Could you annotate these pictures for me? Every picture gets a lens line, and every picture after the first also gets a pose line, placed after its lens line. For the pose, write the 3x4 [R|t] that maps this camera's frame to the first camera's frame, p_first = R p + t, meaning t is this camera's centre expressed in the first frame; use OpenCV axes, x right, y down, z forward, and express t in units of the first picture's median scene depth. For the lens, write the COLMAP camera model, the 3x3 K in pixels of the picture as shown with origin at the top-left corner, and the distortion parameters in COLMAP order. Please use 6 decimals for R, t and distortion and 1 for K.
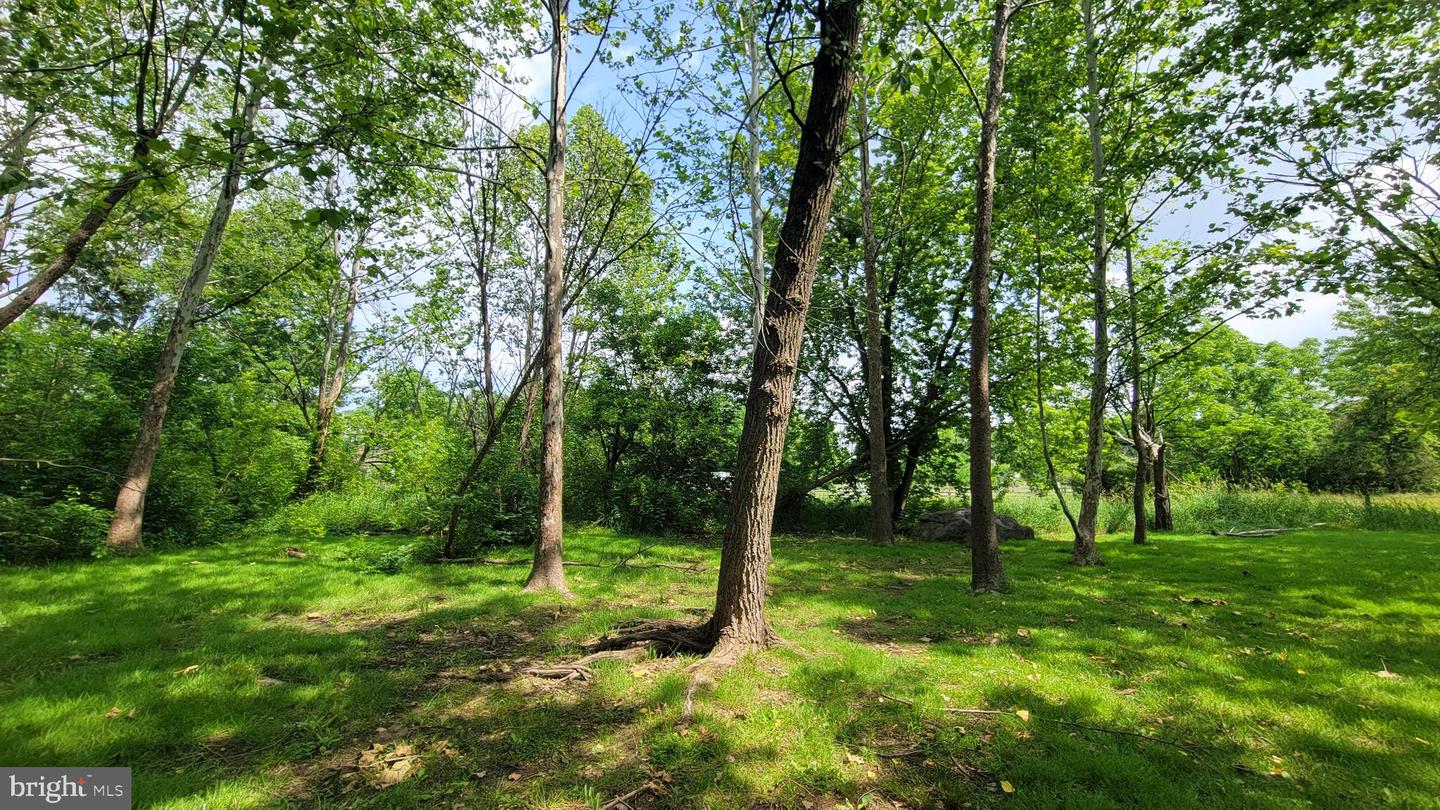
lens RADIAL K [[580.7, 0, 724.1], [0, 580.7, 396.4], [0, 0, 1]] dist [-0.000909, -0.000459]
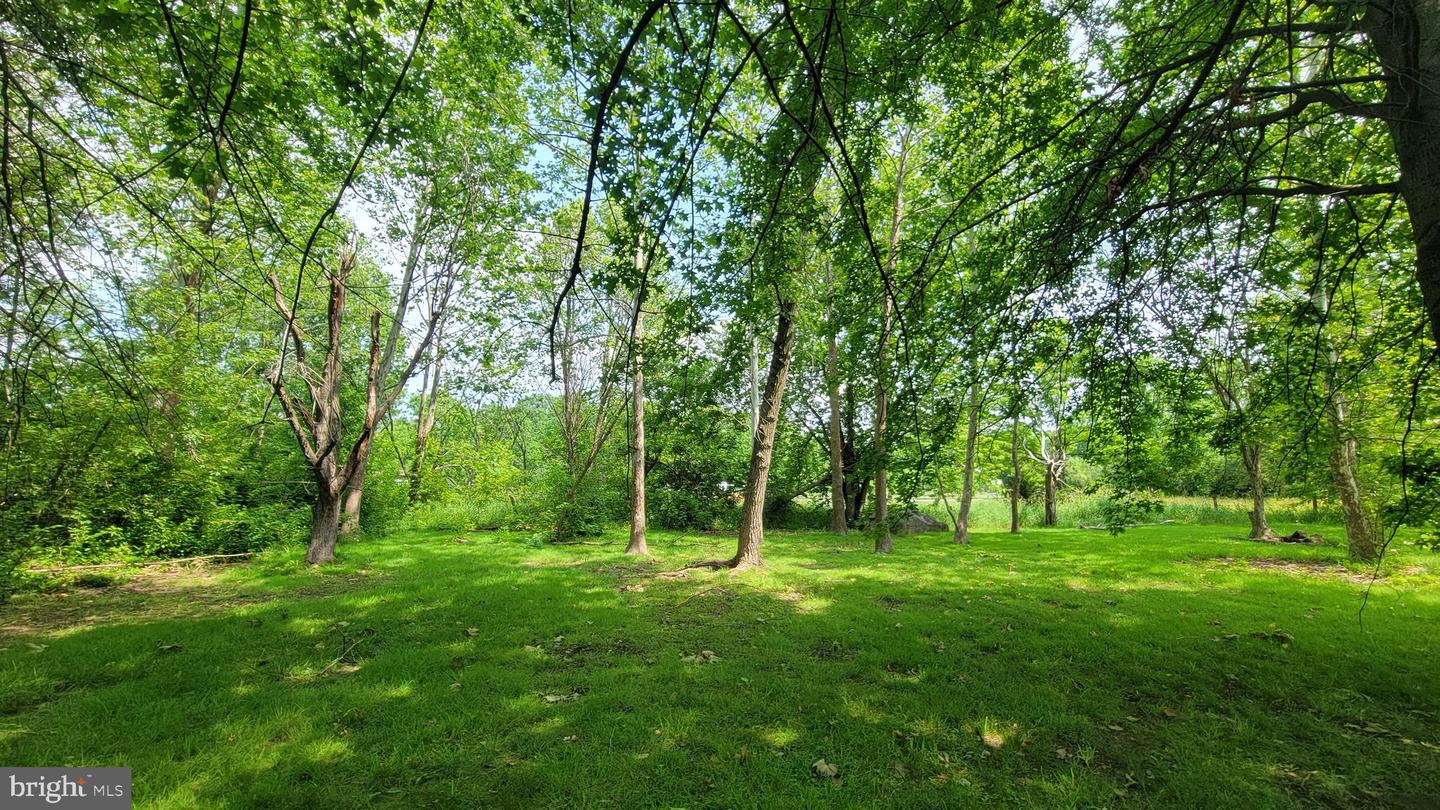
lens RADIAL K [[580.7, 0, 724.1], [0, 580.7, 396.4], [0, 0, 1]] dist [-0.000909, -0.000459]
pose [[0.999940, -0.002204, 0.010722, -0.025181], [0.002331, 0.999927, -0.011841, -0.060138], [-0.010695, 0.011865, 0.999872, -0.362165]]
